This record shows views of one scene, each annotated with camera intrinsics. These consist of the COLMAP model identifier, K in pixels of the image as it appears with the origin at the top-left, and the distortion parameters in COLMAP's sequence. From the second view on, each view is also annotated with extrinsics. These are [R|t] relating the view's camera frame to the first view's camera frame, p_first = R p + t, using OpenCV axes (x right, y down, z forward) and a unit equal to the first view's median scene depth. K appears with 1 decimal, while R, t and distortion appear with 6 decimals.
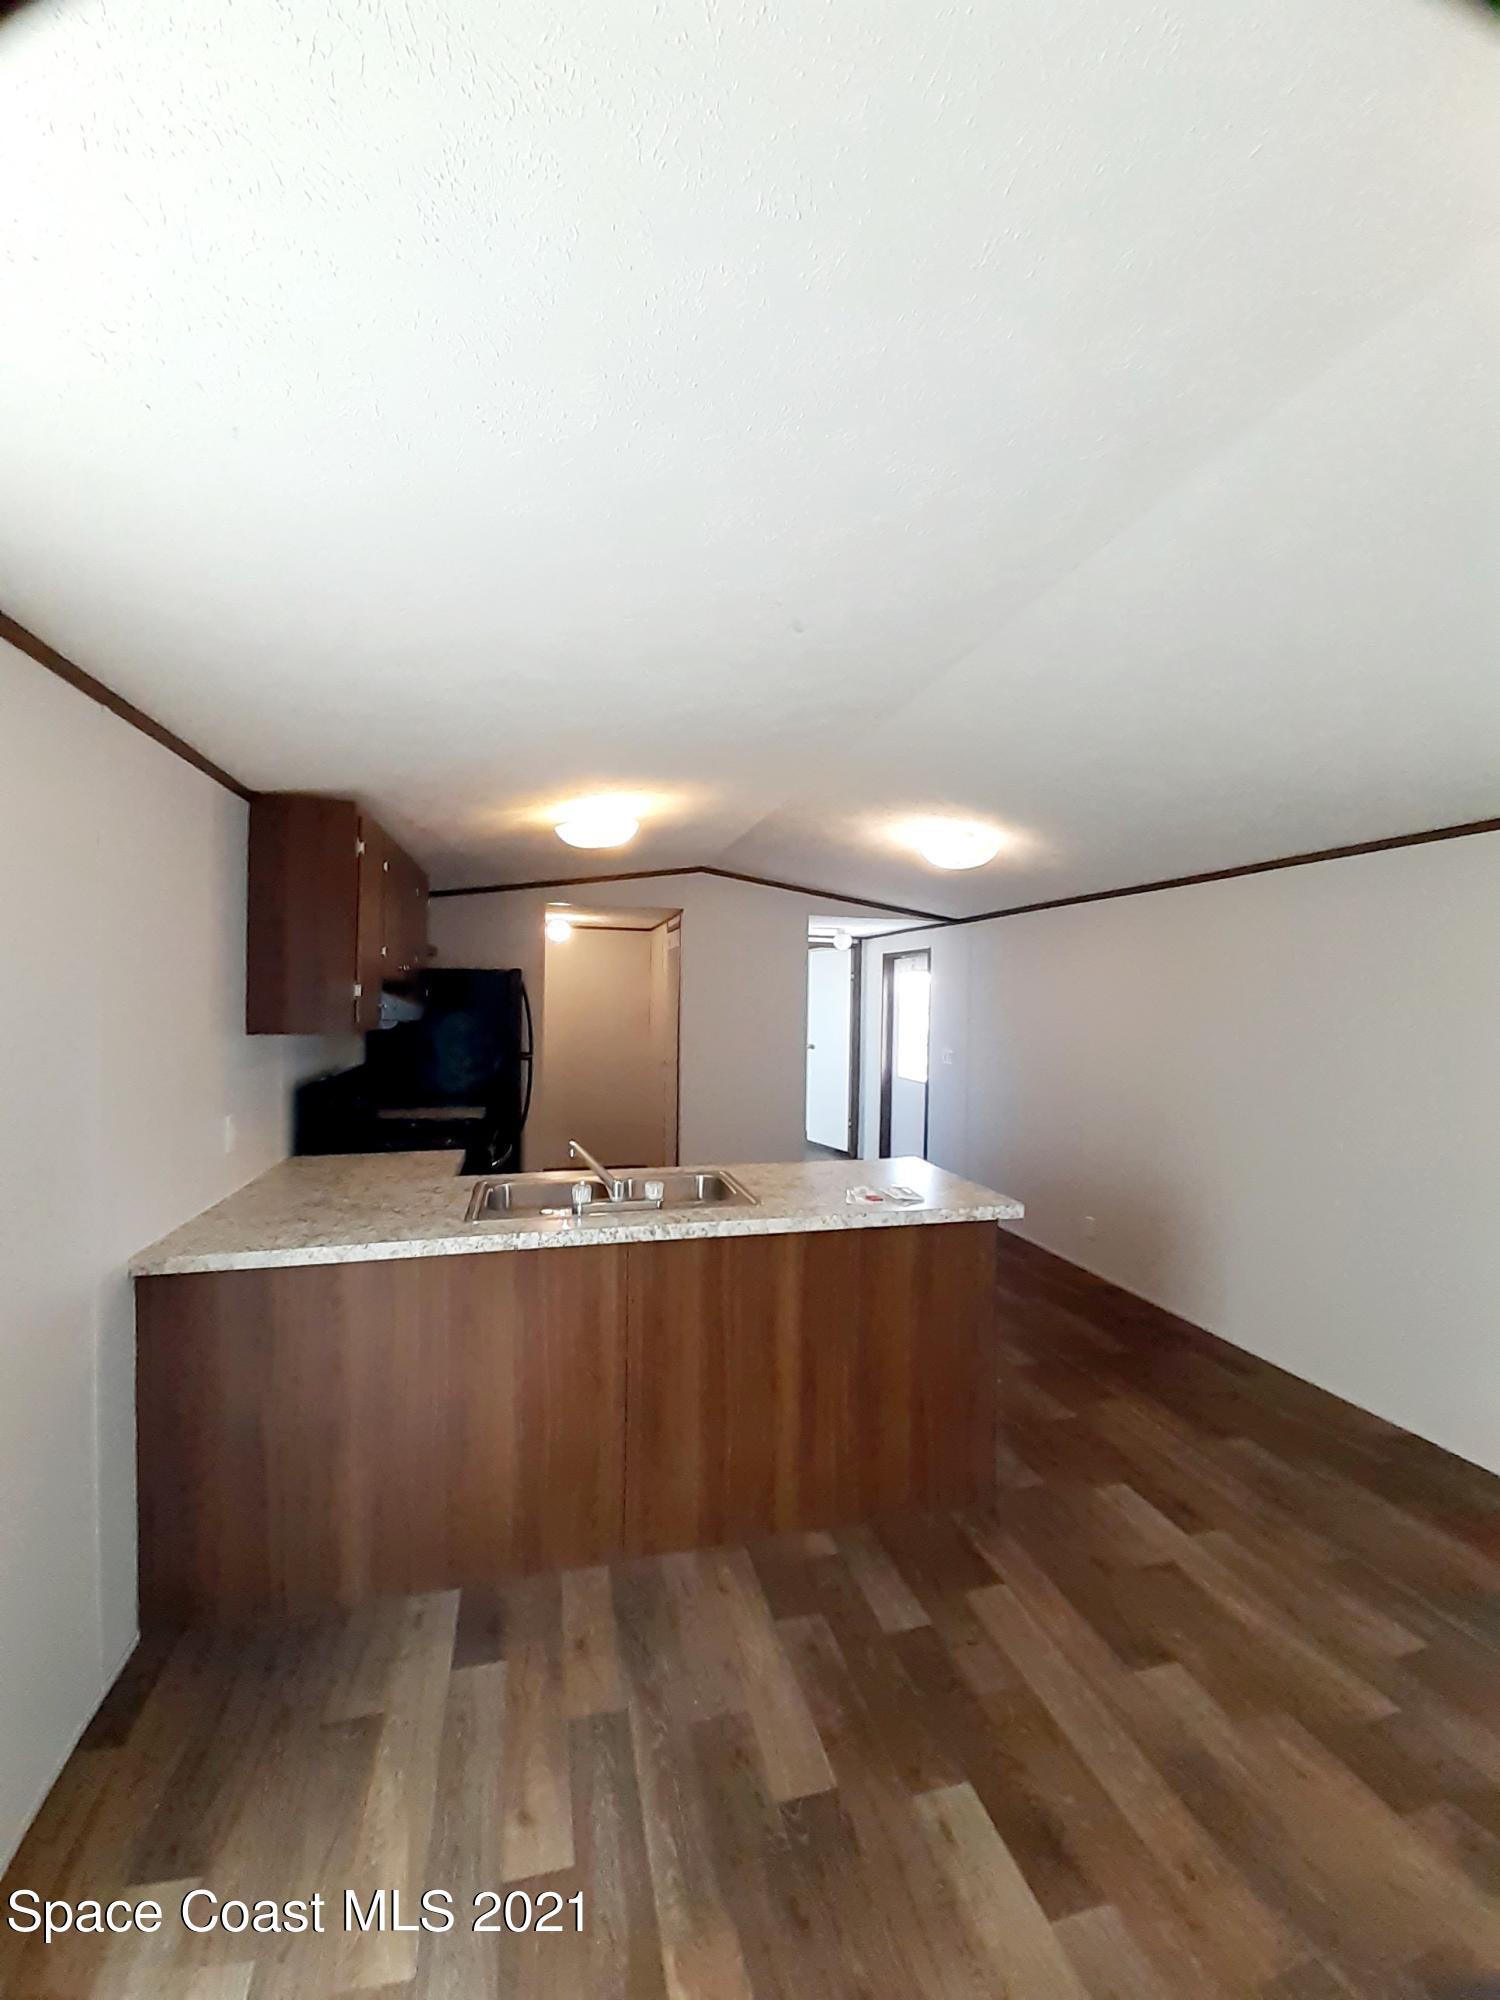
lens RADIAL K [[801.1, 0, 750.0], [0, 801.1, 1000.0], [0, 0, 1]] dist [0.000191, 0.000134]
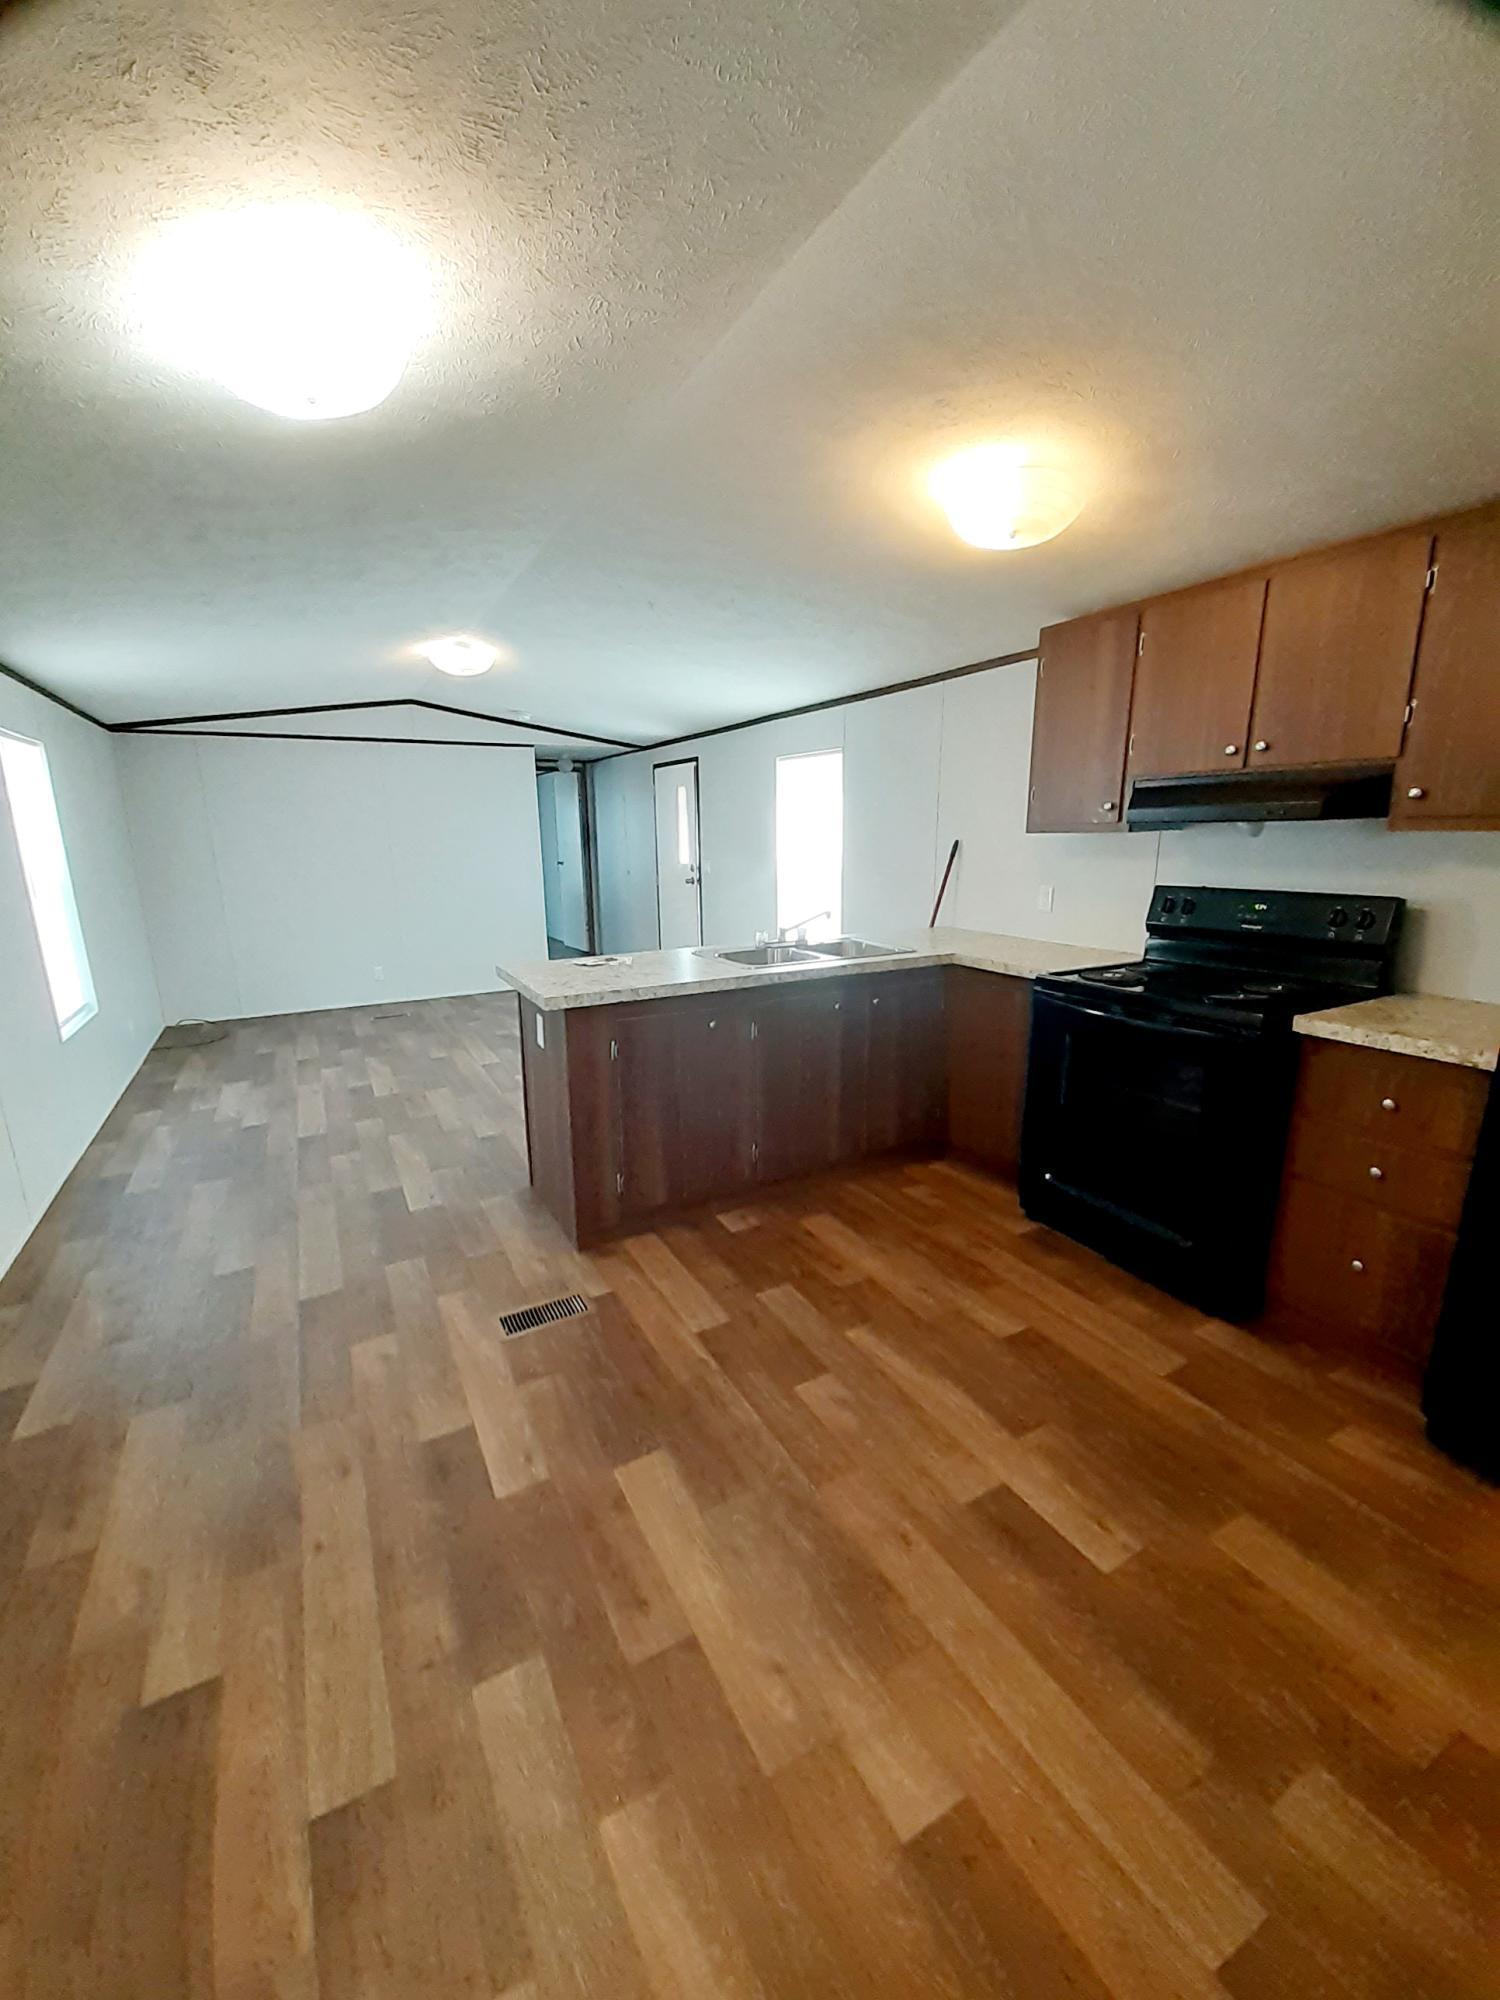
lens RADIAL K [[809.8, 0, 742.5], [0, 809.8, 942.2], [0, 0, 1]] dist [0.000072, -0.000287]
pose [[-0.971569, 0.020478, -0.235871, 0.190795], [-0.014181, 0.989431, 0.144312, 0.042401], [0.236333, 0.143554, -0.961009, 2.085944]]
